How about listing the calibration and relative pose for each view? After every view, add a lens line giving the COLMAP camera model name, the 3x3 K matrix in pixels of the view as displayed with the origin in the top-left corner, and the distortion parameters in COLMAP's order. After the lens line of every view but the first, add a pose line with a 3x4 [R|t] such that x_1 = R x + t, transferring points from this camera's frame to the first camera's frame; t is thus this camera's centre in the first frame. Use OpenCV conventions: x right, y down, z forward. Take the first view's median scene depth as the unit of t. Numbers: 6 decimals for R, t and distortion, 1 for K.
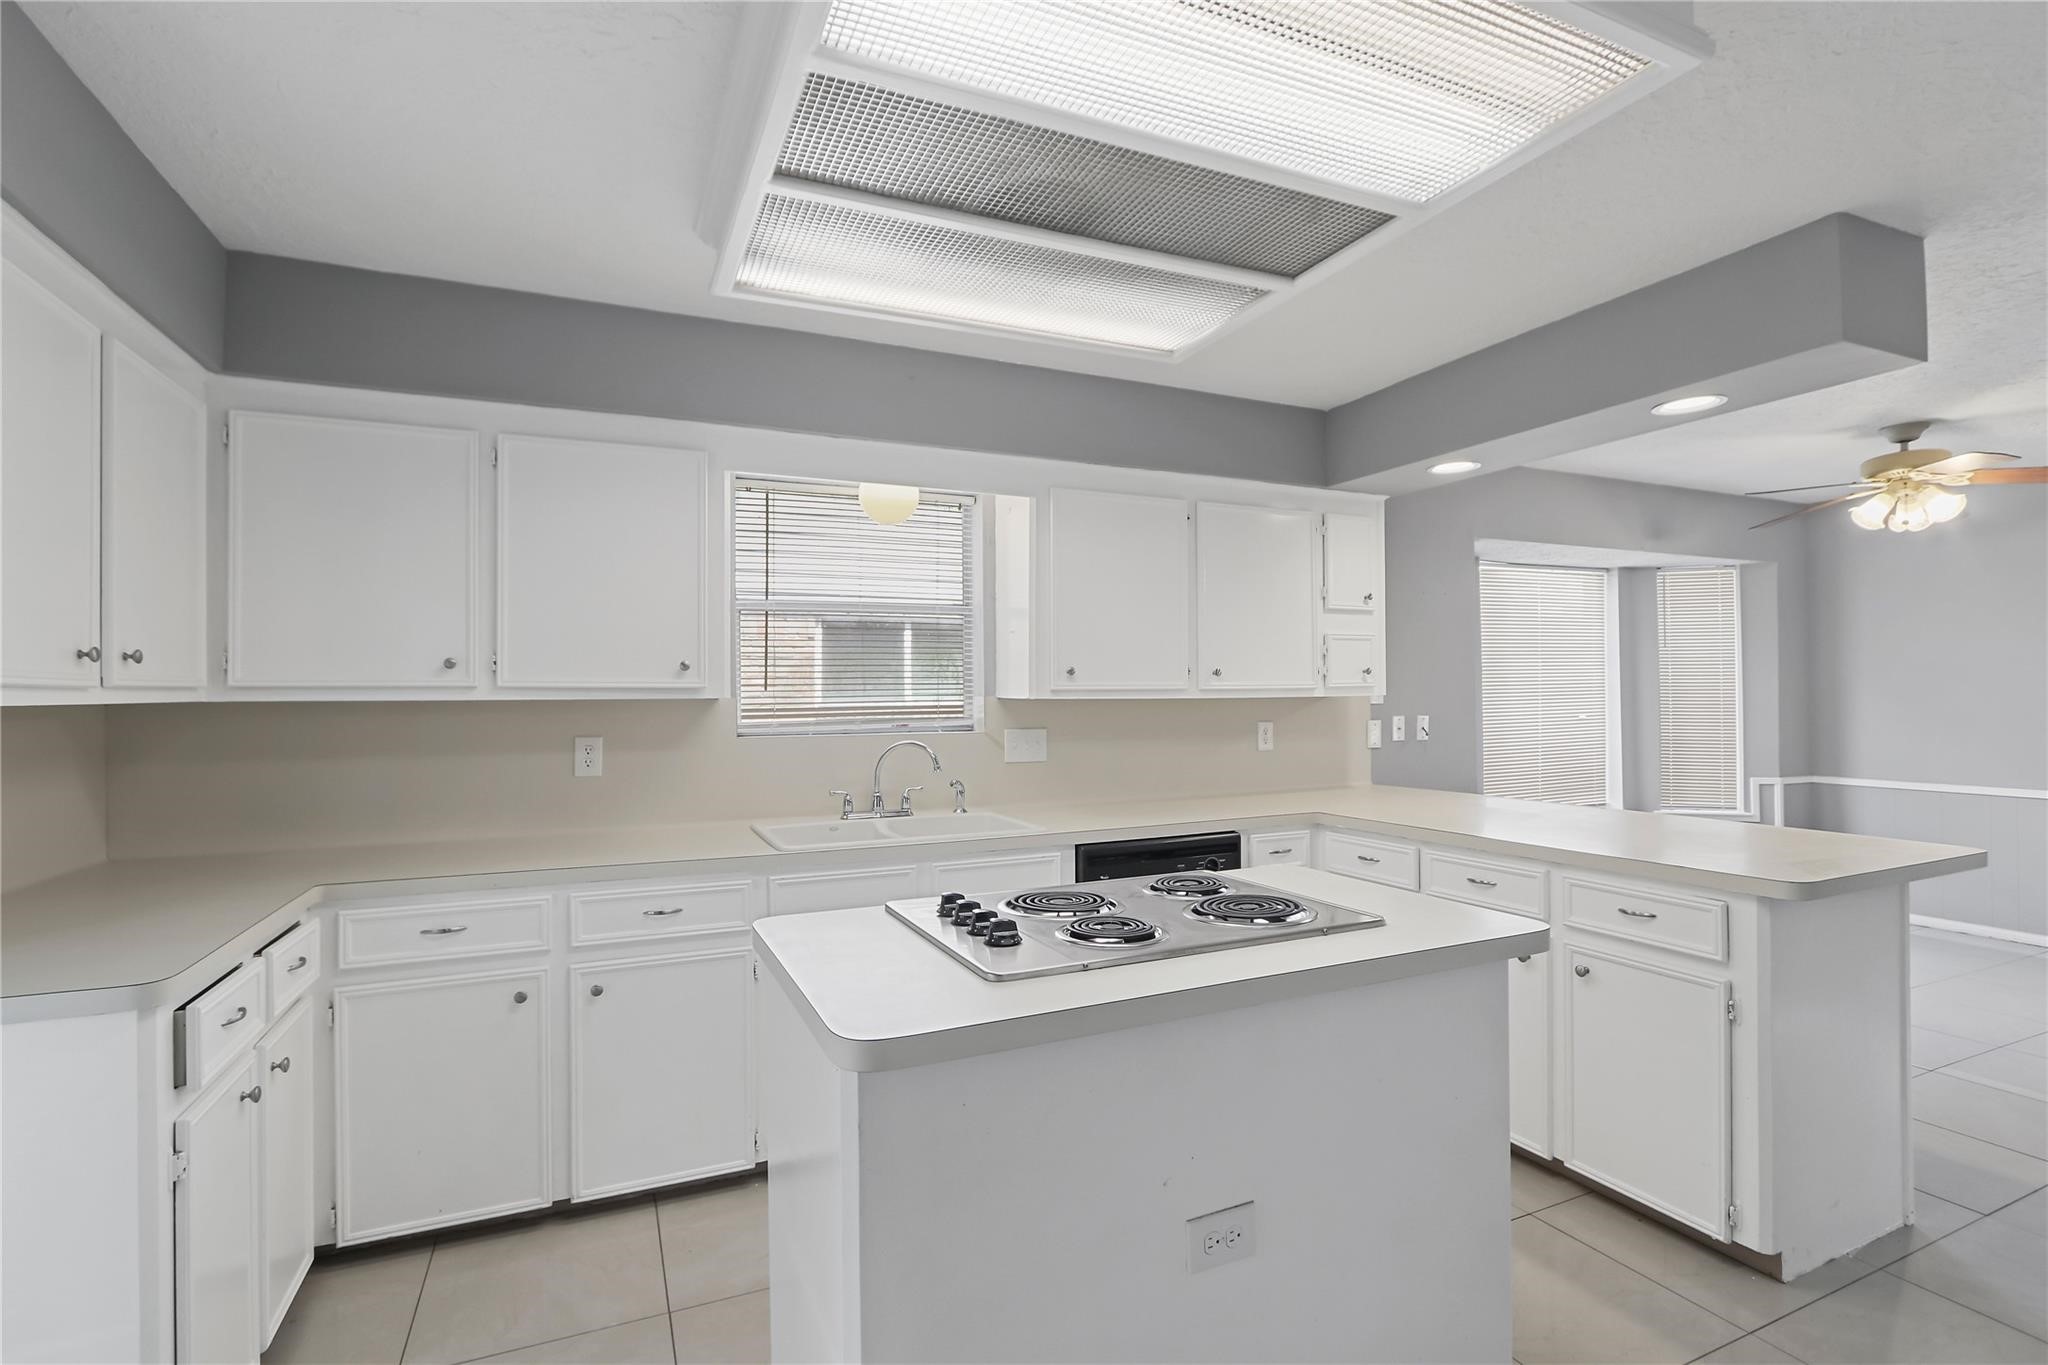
lens RADIAL K [[968.8, 0, 1022.5], [0, 968.8, 684.1], [0, 0, 1]] dist [0.000484, -0.000129]
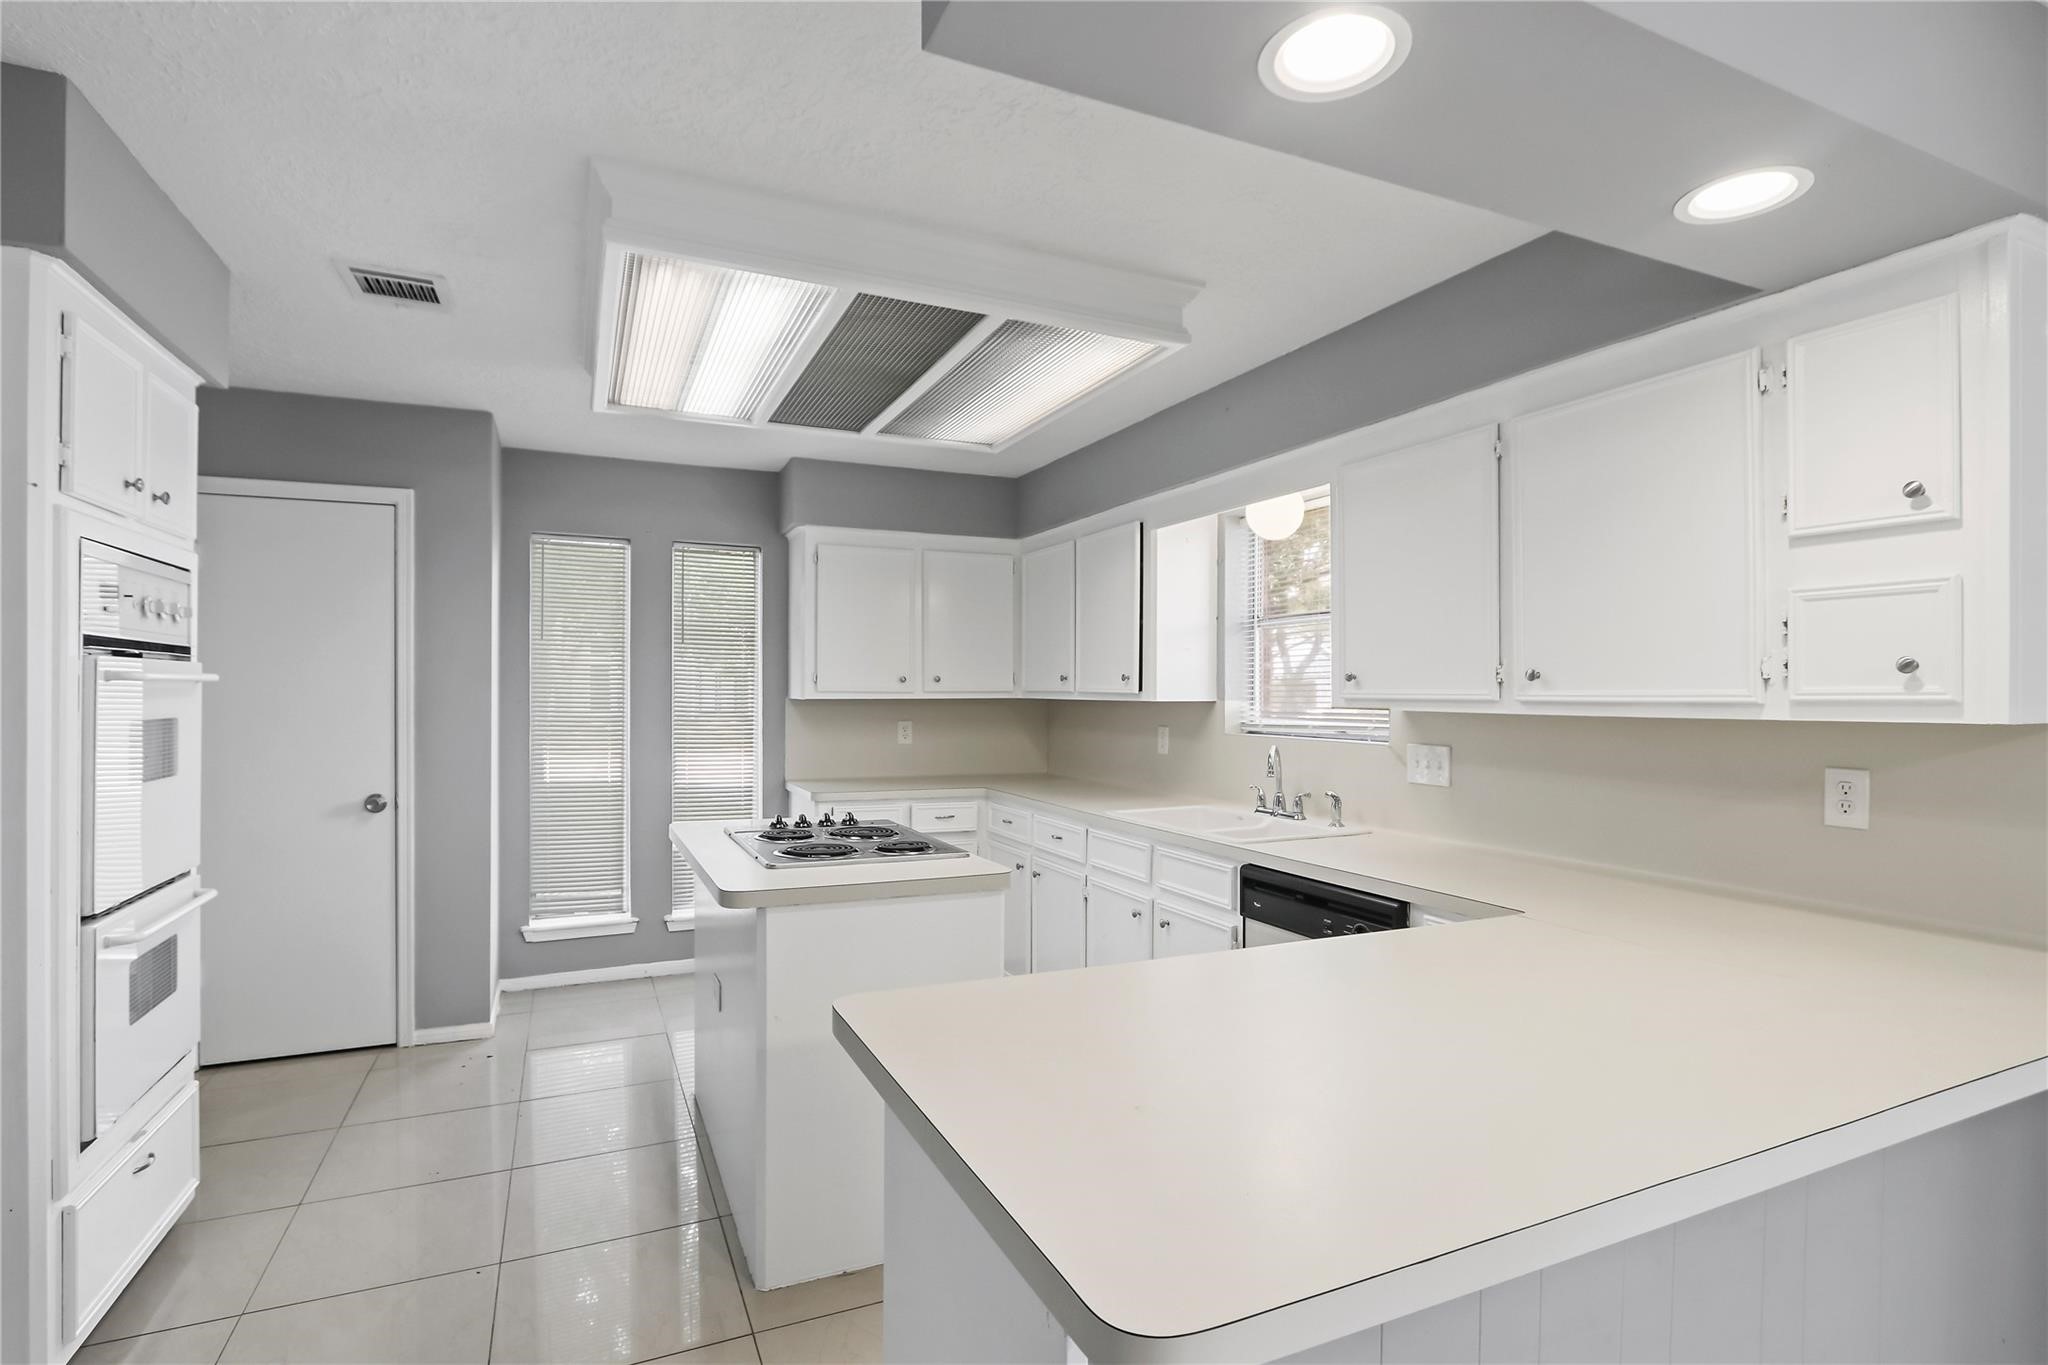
lens RADIAL K [[968.8, 0, 1015.9], [0, 968.8, 686.0], [0, 0, 1]] dist [0.000484, -0.000129]
pose [[0.004300, -0.003990, -0.999983, 0.852409], [-0.004502, 0.999982, -0.004009, -0.000240], [0.999981, 0.004519, 0.004282, 0.650115]]
